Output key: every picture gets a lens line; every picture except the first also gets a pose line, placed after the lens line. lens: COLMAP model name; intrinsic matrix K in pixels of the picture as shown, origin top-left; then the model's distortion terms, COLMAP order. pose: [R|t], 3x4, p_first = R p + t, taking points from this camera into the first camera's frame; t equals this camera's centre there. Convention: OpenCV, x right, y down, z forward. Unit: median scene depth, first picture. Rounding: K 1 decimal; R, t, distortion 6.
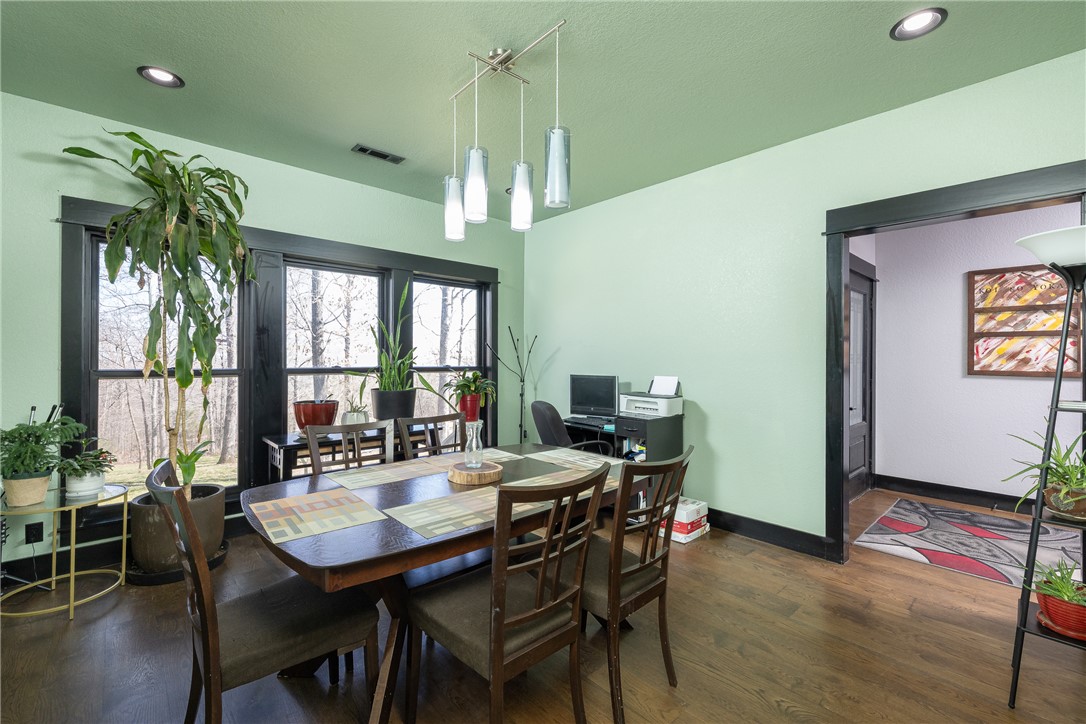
lens RADIAL K [[459.7, 0, 551.2], [0, 459.7, 357.7], [0, 0, 1]] dist [-0.002051, -0.000026]
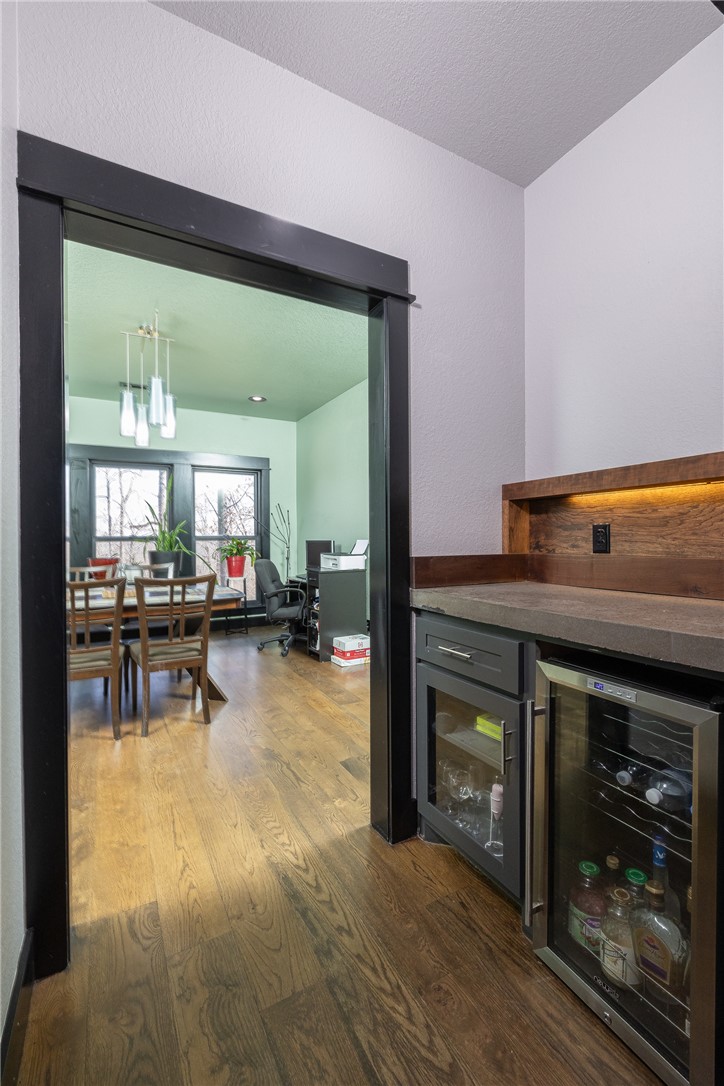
lens RADIAL K [[459.7, 0, 379.2], [0, 459.7, 531.9], [0, 0, 1]] dist [-0.002051, -0.000026]
pose [[0.976220, -0.017820, -0.216051, 0.601923], [0.015945, 0.999819, -0.010420, 0.035669], [0.216197, 0.006728, 0.976327, -0.216986]]
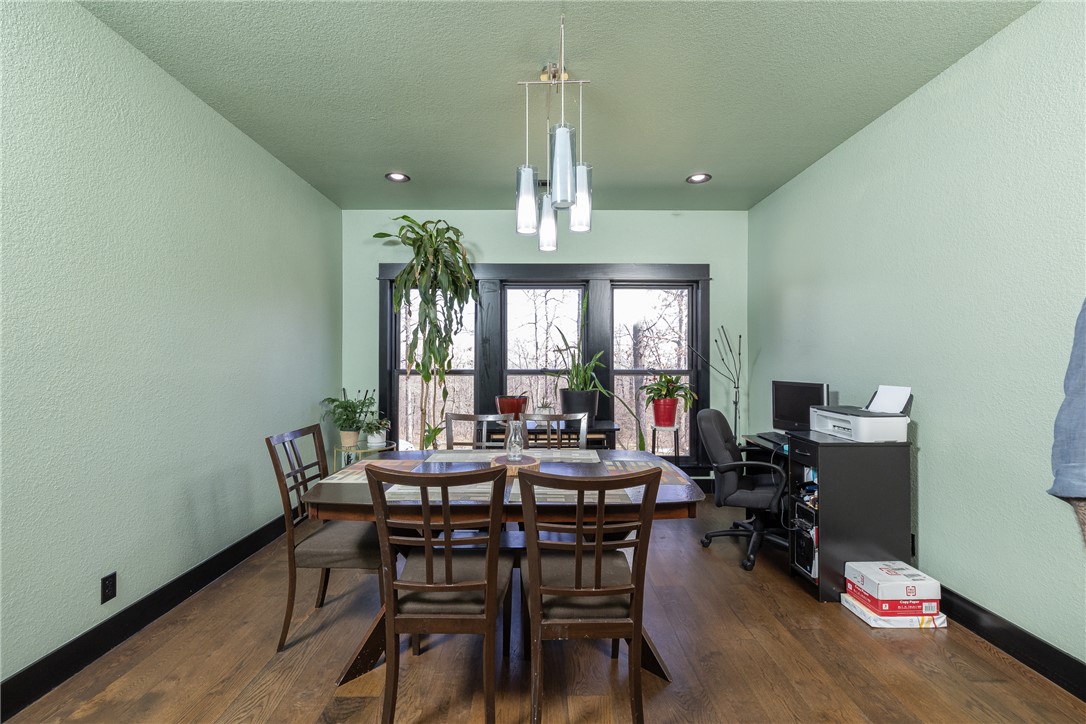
lens RADIAL K [[459.7, 0, 545.8], [0, 459.7, 355.7], [0, 0, 1]] dist [-0.002051, -0.000026]
pose [[0.740750, -0.010138, -0.671705, 0.349596], [0.002659, 0.999923, -0.012158, 0.000445], [0.671776, 0.007220, 0.740719, 0.132812]]
